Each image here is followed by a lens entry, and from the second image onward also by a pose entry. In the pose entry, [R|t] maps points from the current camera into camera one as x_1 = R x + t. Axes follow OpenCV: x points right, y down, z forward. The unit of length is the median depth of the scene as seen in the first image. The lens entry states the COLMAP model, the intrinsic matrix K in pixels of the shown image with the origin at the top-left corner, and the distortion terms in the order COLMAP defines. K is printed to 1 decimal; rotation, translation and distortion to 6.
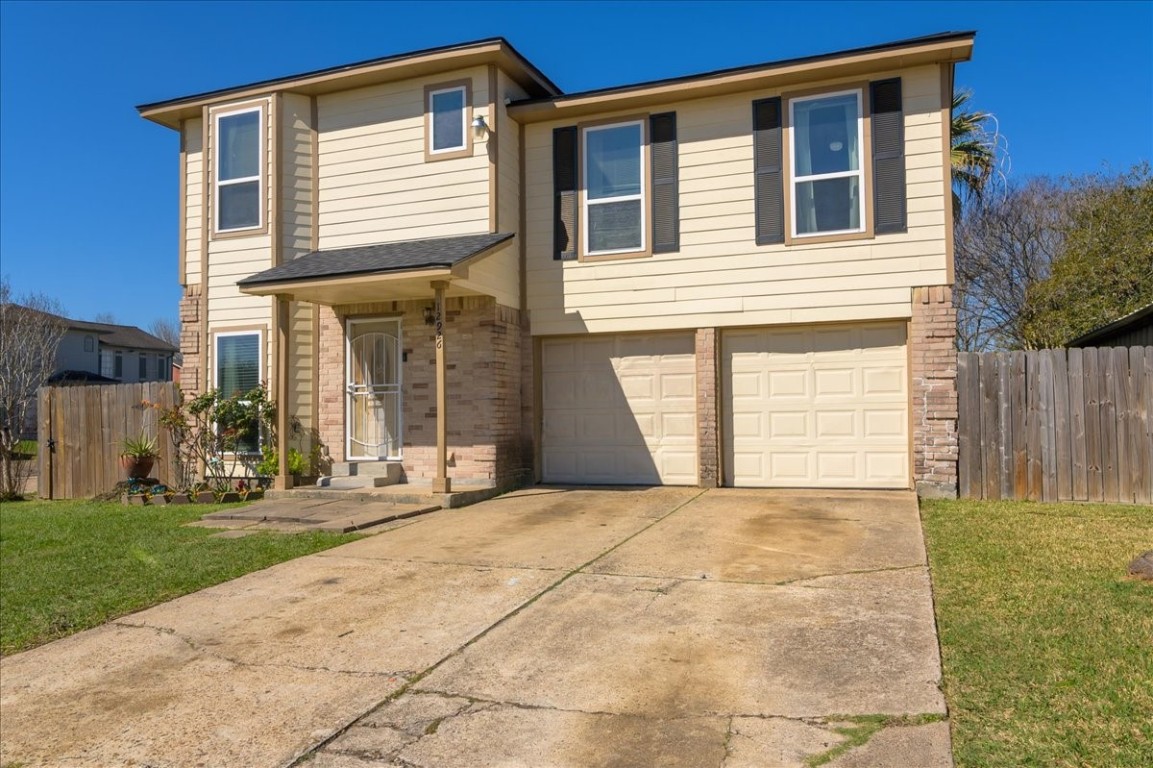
lens RADIAL K [[840.2, 0, 582.3], [0, 840.2, 384.4], [0, 0, 1]] dist [-0.001964, 0.003507]
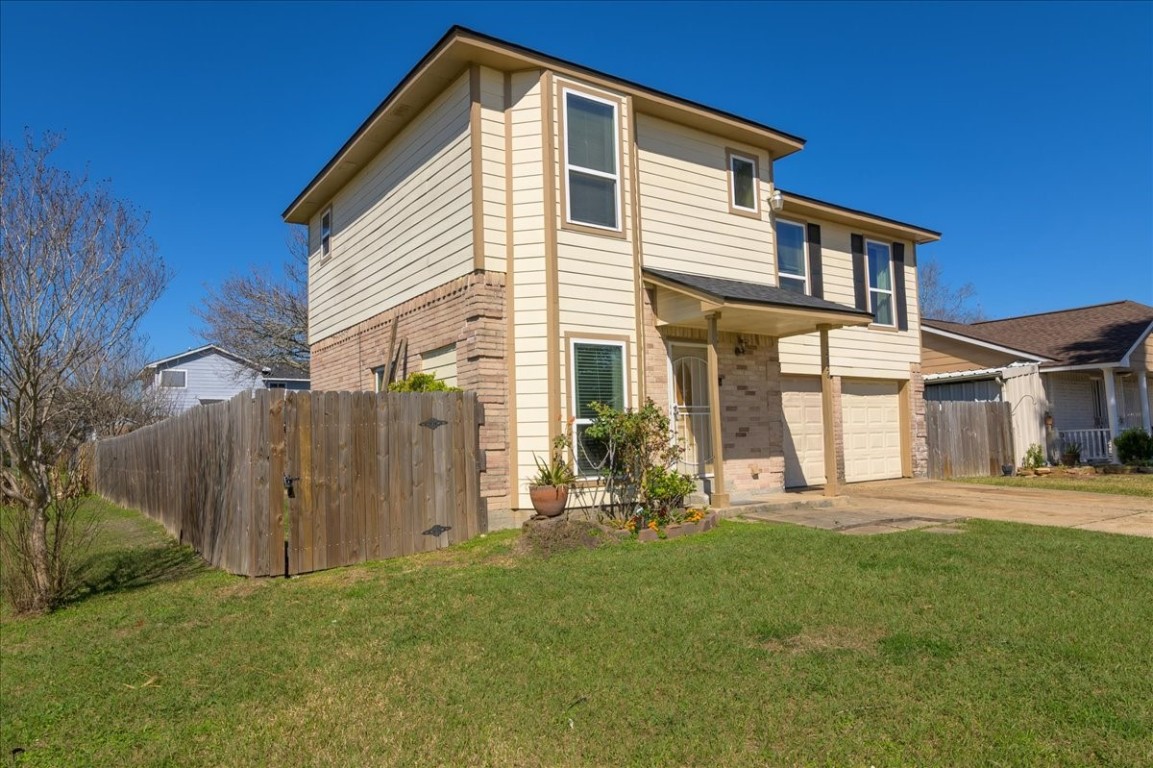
lens RADIAL K [[753.7, 0, 590.4], [0, 753.7, 384.9], [0, 0, 1]] dist [-0.008489, -0.001065]
pose [[0.551062, 0.061642, 0.832184, -1.154396], [-0.013422, 0.997794, -0.065021, 0.038957], [-0.834356, 0.024661, 0.550674, 0.613739]]
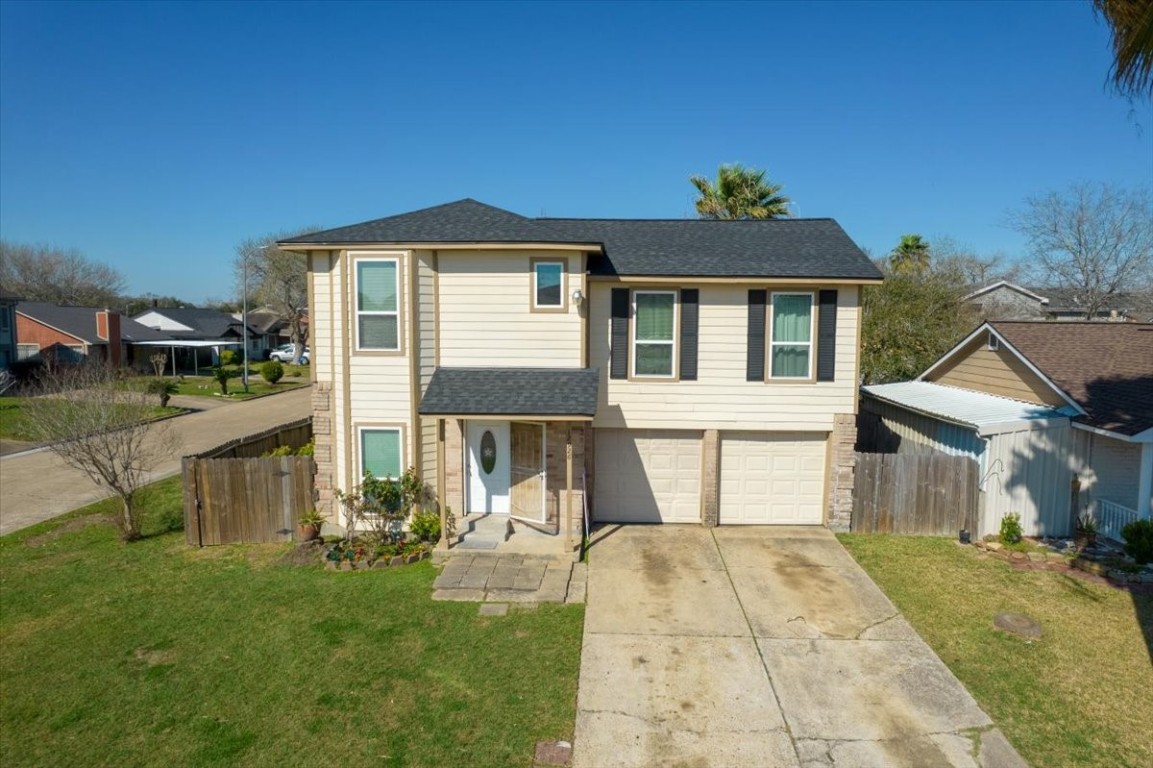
lens RADIAL K [[738.4, 0, 580.2], [0, 738.4, 385.6], [0, 0, 1]] dist [-0.072350, 0.062886]
pose [[0.949437, -0.011752, 0.313739, -0.509557], [-0.030577, 0.991087, 0.129657, -0.312674], [-0.312466, -0.132694, 0.940615, -0.215251]]
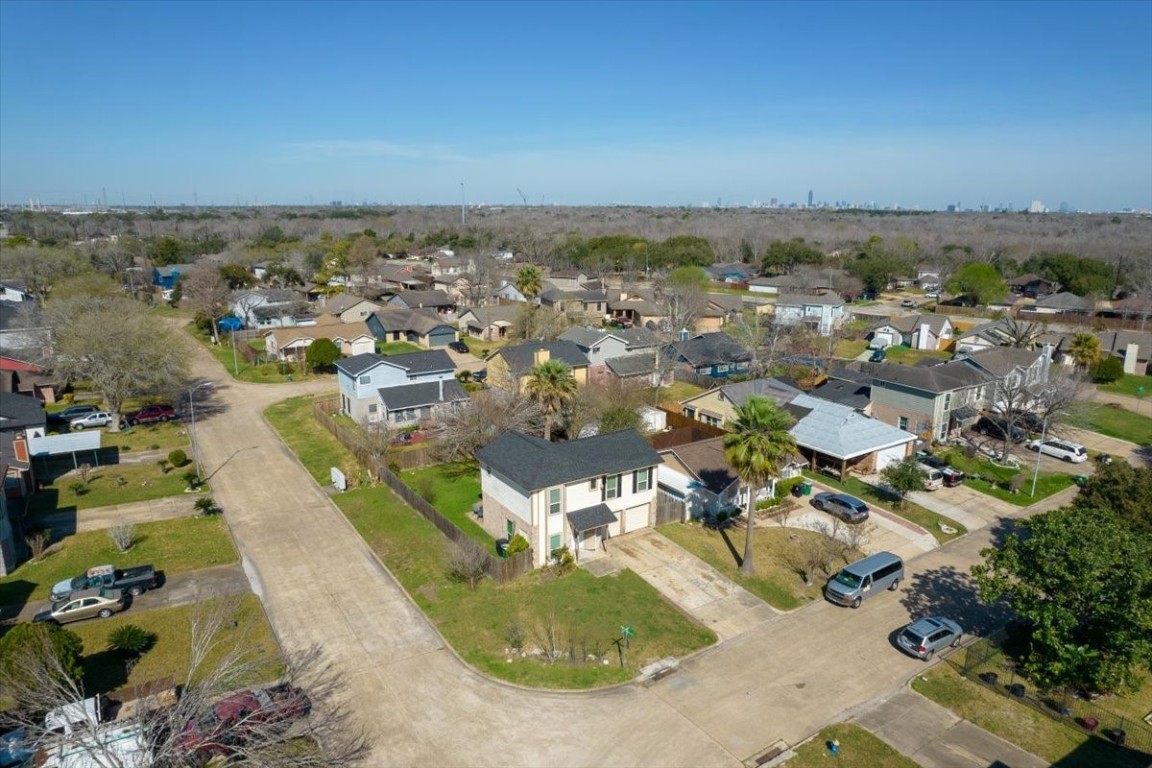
lens RADIAL K [[737.8, 0, 579.7], [0, 737.8, 385.6], [0, 0, 1]] dist [-0.072350, 0.062886]
pose [[0.582517, -0.178347, 0.793011, -3.595254], [-0.047367, 0.966525, 0.252164, -1.989594], [-0.811437, -0.184452, 0.554569, -1.251209]]
